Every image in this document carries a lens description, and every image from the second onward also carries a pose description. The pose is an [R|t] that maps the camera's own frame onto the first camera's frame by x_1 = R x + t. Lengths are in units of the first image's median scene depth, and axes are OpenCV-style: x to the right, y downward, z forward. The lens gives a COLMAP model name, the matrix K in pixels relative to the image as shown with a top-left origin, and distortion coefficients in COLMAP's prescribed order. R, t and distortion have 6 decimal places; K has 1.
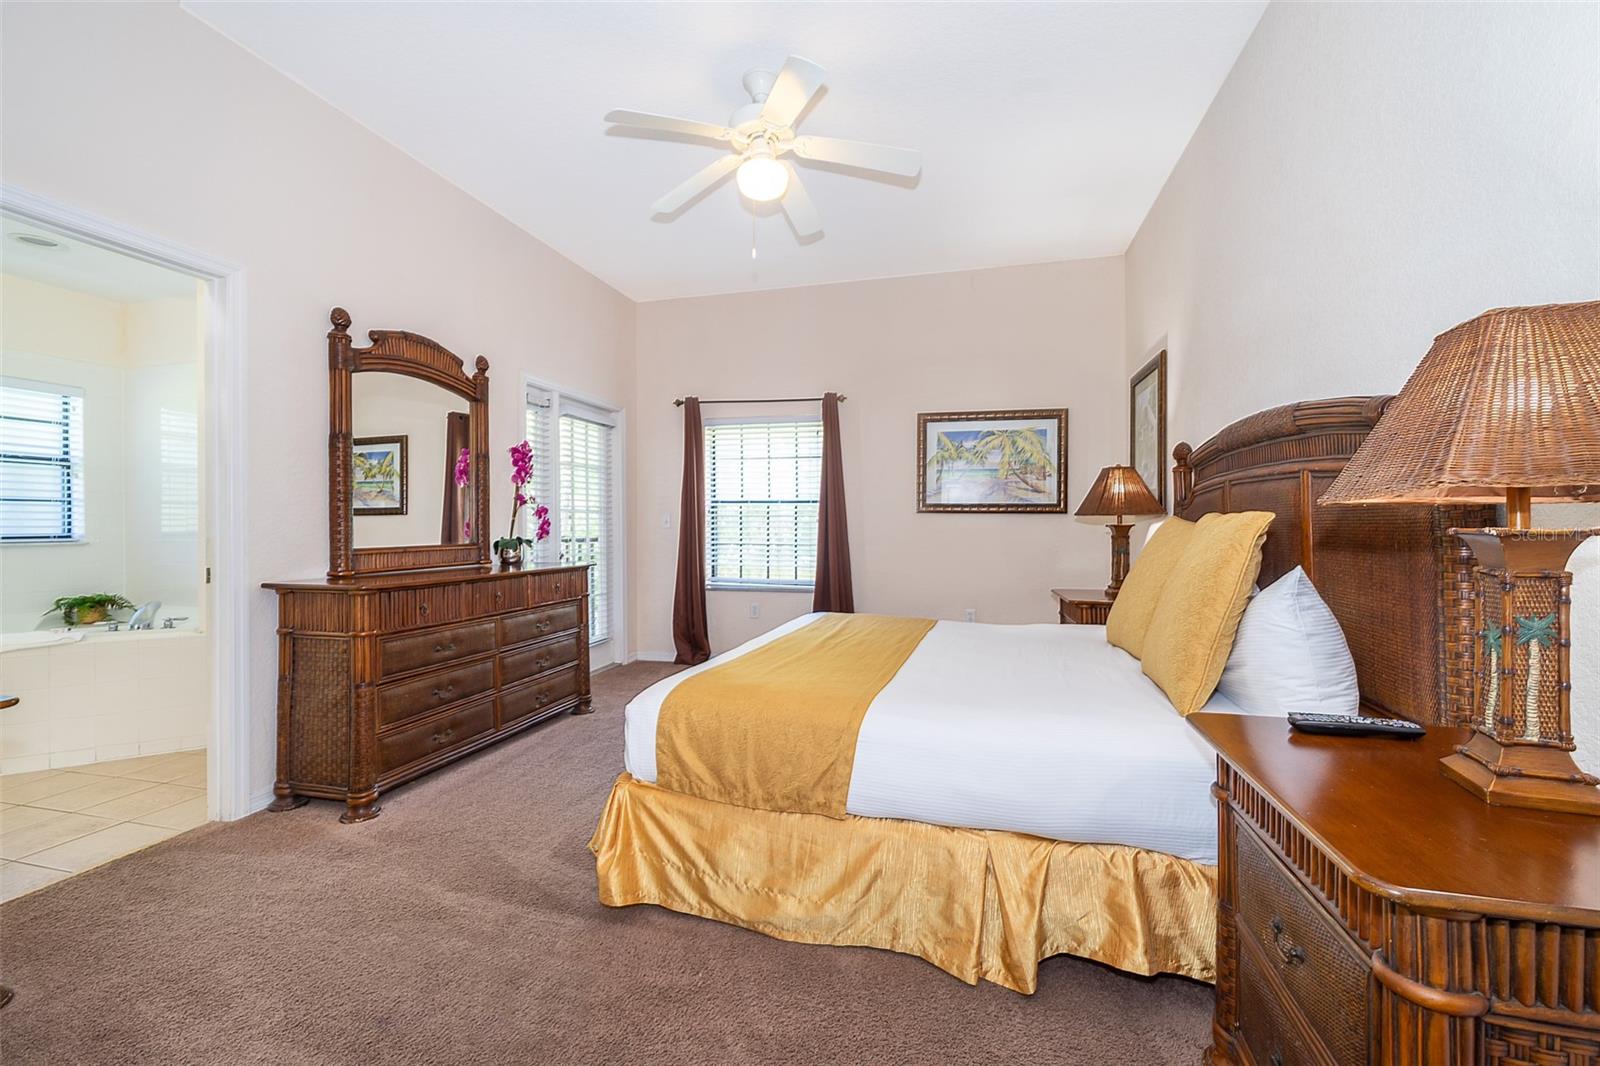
lens RADIAL K [[648.8, 0, 807.0], [0, 648.8, 533.9], [0, 0, 1]] dist [-0.001055, -0.000004]
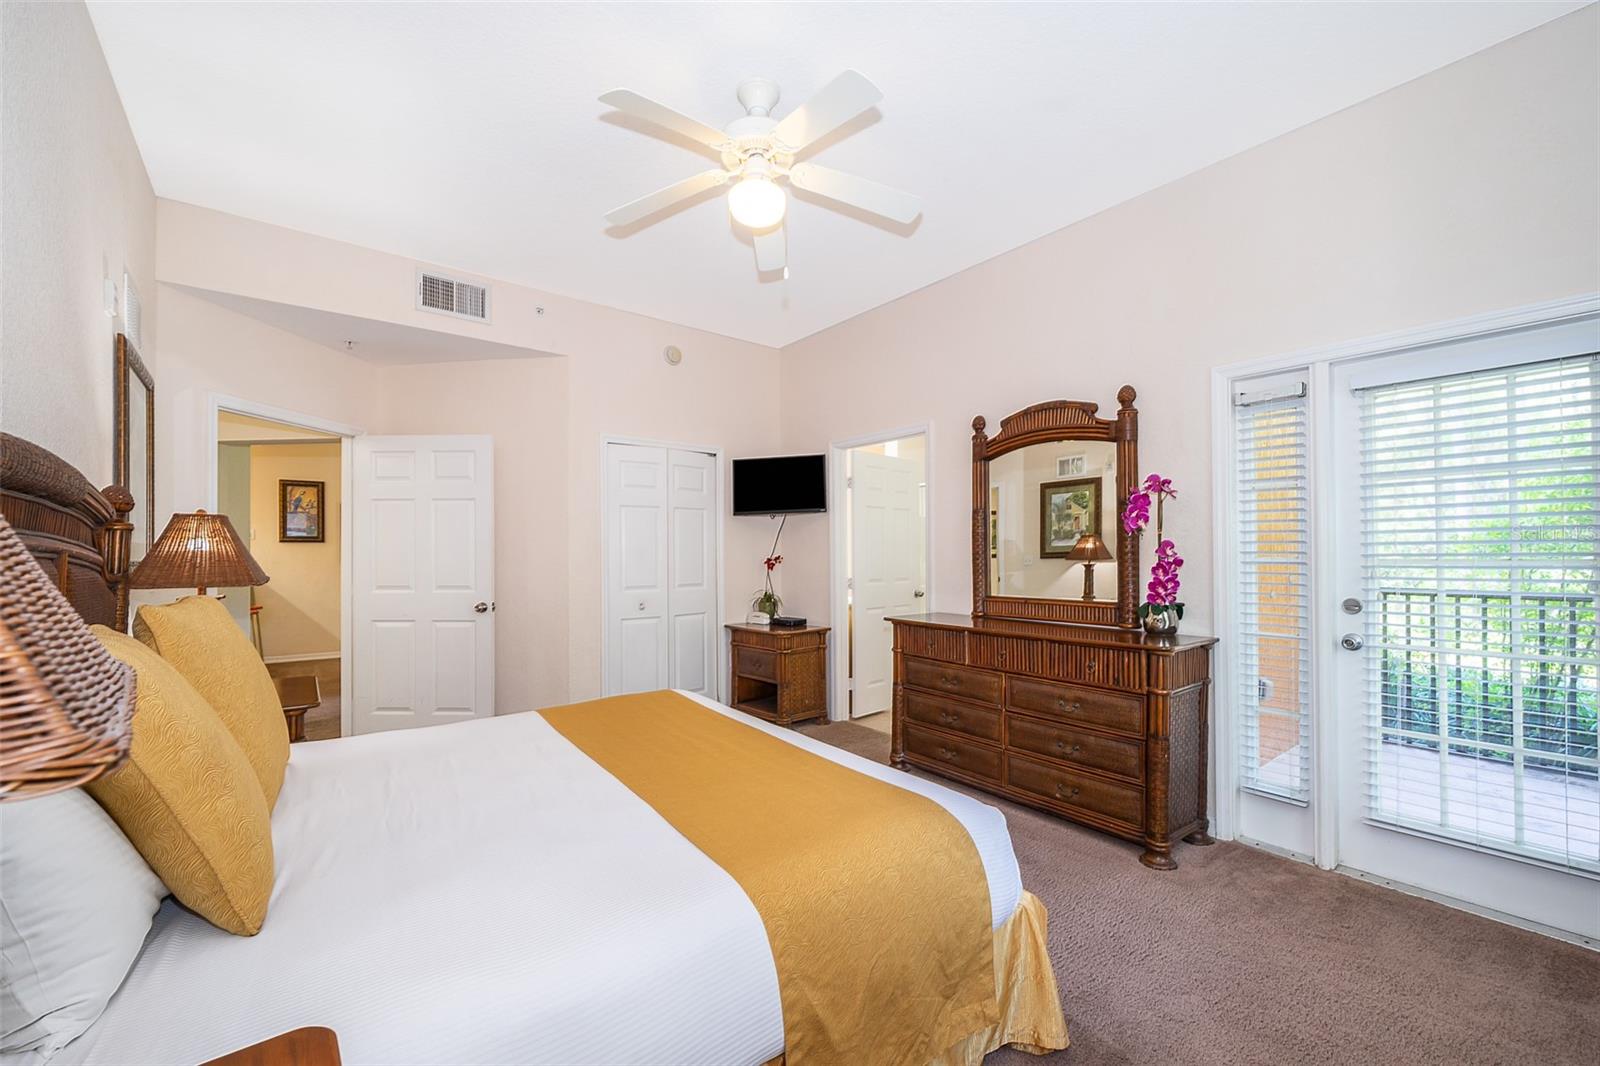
lens RADIAL K [[627.4, 0, 756.0], [0, 627.4, 541.6], [0, 0, 1]] dist [-0.007701, 0.000127]
pose [[-0.630305, 0.001291, -0.776346, 0.571173], [0.004076, 0.999990, -0.001647, -0.085572], [0.776337, -0.004203, -0.630304, 1.433260]]
